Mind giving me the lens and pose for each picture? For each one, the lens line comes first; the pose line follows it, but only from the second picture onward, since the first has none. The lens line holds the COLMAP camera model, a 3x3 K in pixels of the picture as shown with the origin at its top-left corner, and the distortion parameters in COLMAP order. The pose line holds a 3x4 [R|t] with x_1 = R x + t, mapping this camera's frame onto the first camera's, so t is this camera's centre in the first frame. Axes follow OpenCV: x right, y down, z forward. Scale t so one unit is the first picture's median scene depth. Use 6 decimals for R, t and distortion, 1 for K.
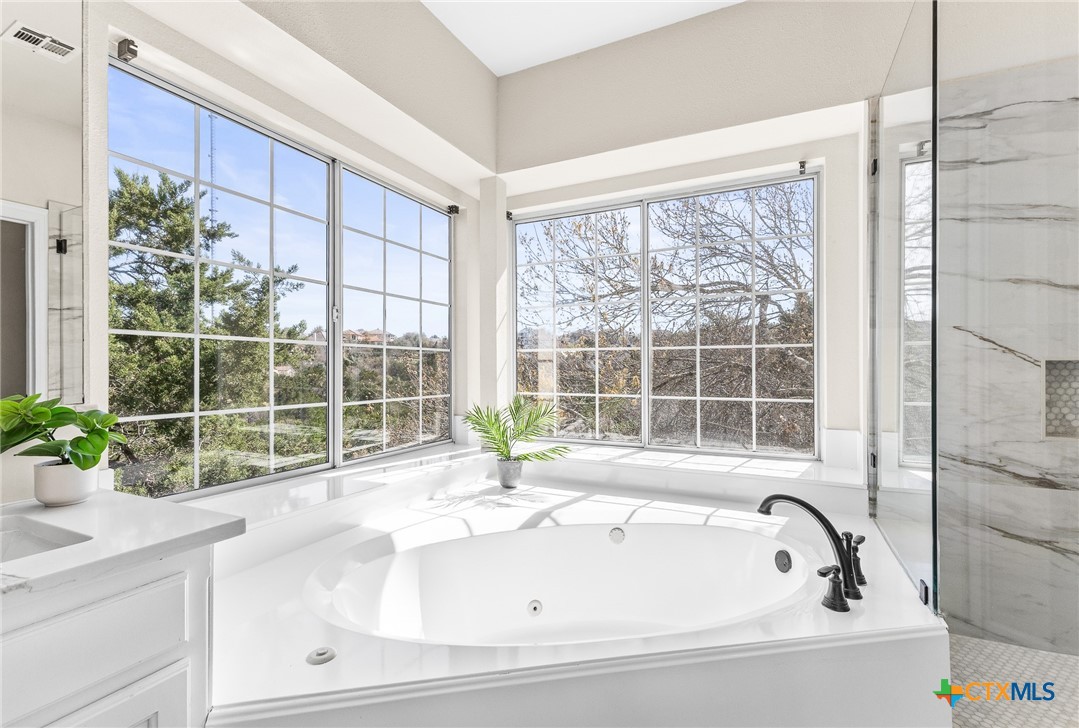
lens RADIAL K [[481.8, 0, 542.5], [0, 481.8, 366.8], [0, 0, 1]] dist [0.003173, 0.001026]
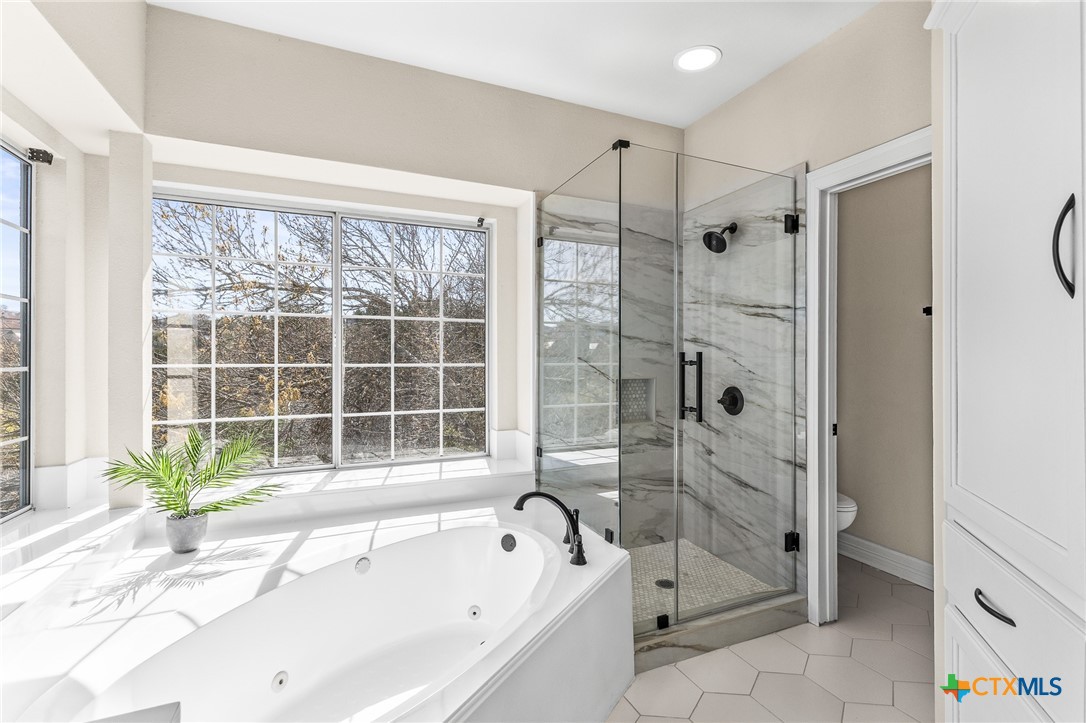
lens RADIAL K [[480.3, 0, 541.0], [0, 480.3, 357.9], [0, 0, 1]] dist [0.001657, 0.000364]
pose [[0.659536, 0.000653, 0.751673, -0.303060], [0.001218, 0.999997, -0.001937, -0.064073], [-0.751672, 0.002193, 0.659533, 0.068860]]
